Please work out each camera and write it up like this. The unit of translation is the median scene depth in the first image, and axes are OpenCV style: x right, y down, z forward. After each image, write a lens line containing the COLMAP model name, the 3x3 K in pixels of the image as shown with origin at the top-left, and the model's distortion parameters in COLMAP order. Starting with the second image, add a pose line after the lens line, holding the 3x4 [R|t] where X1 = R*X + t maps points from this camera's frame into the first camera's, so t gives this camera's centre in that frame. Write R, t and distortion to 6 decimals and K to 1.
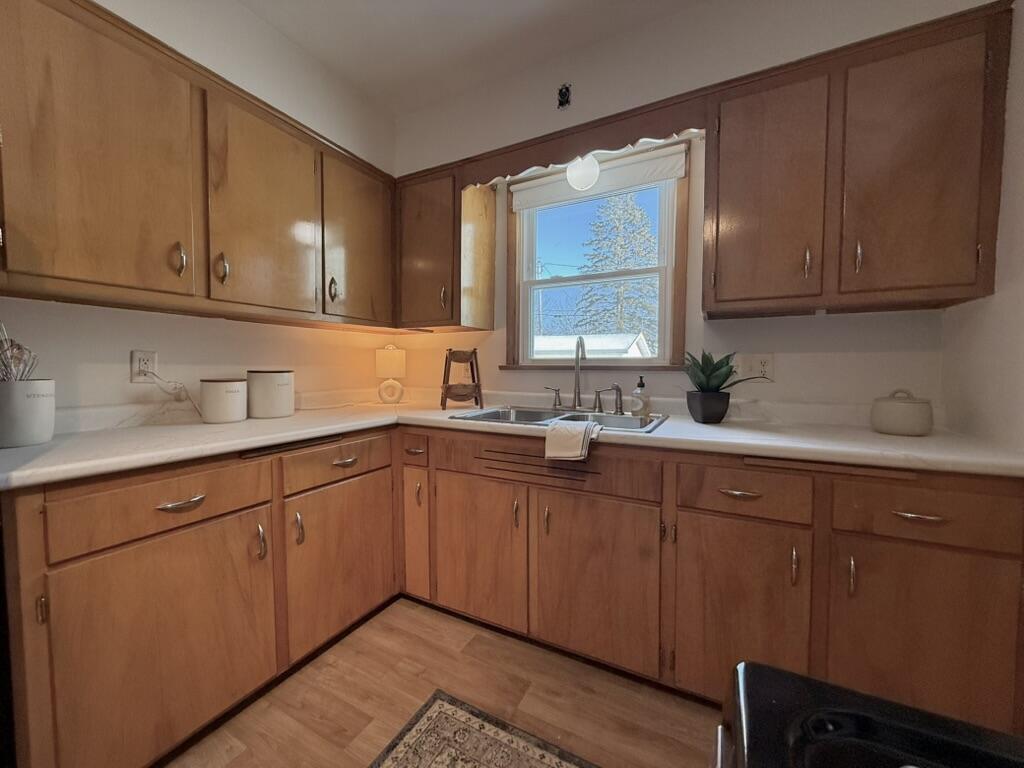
lens RADIAL K [[407.7, 0, 507.2], [0, 407.7, 383.4], [0, 0, 1]] dist [0.000563, 0.000139]
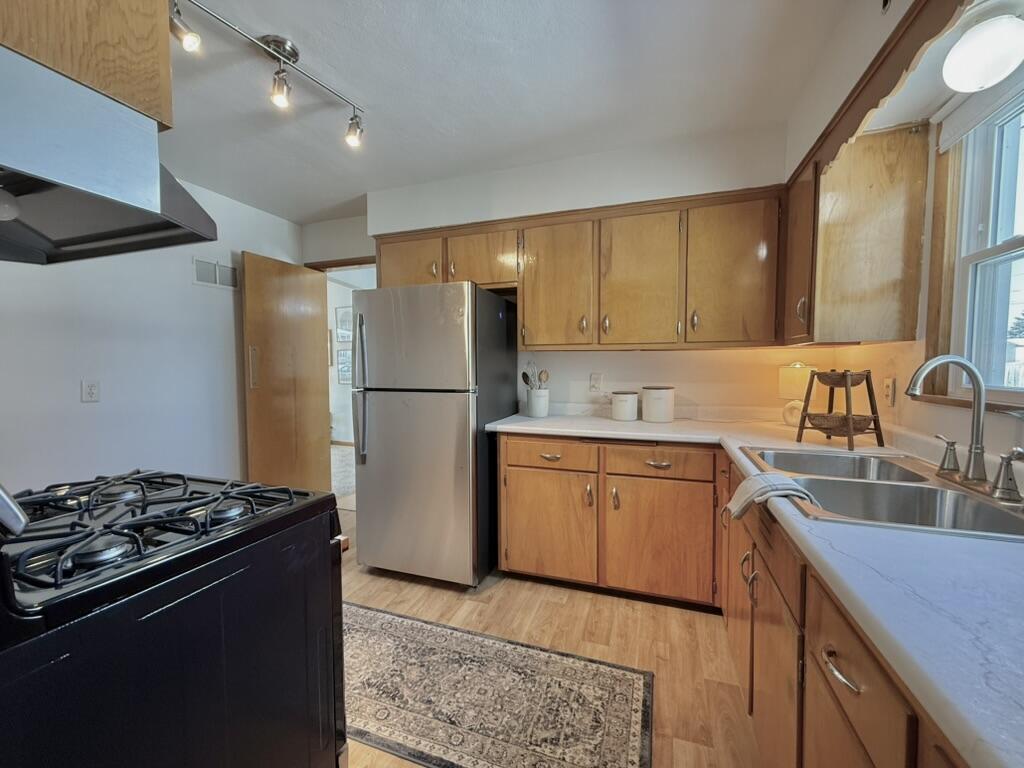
lens RADIAL K [[411.3, 0, 510.5], [0, 411.3, 386.0], [0, 0, 1]] dist [0.000507, 0.000058]
pose [[0.147196, 0.048107, -0.987937, 0.789754], [-0.038427, 0.998341, 0.042888, -0.086880], [0.988361, 0.031650, 0.148801, 0.358523]]
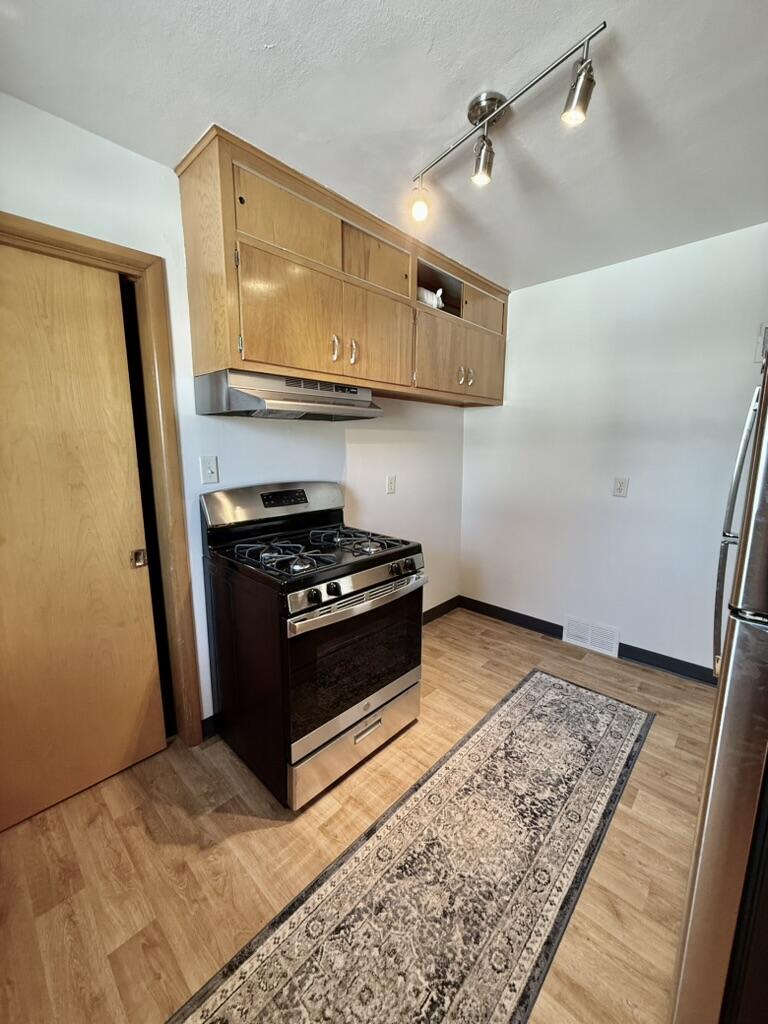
lens RADIAL K [[407.7, 0, 383.8], [0, 407.7, 508.6], [0, 0, 1]] dist [0.000563, 0.000139]
pose [[-0.965941, -0.047571, 0.254353, -0.314756], [0.006231, 0.978395, 0.206651, -0.208083], [-0.258689, 0.201198, -0.944775, 0.914003]]
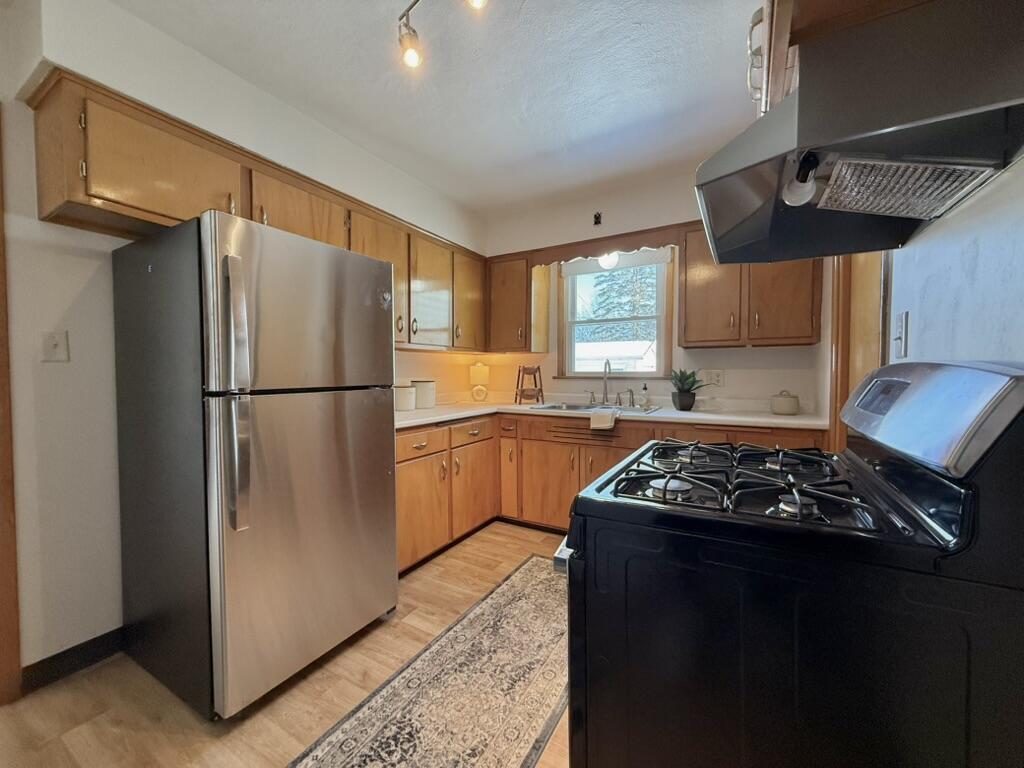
lens RADIAL K [[407.7, 0, 507.2], [0, 407.7, 383.4], [0, 0, 1]] dist [0.000563, 0.000139]
pose [[0.999256, -0.003618, -0.038389, -0.189964], [0.003158, 0.999922, -0.012045, 0.000827], [0.038430, 0.011915, 0.999190, -0.769129]]
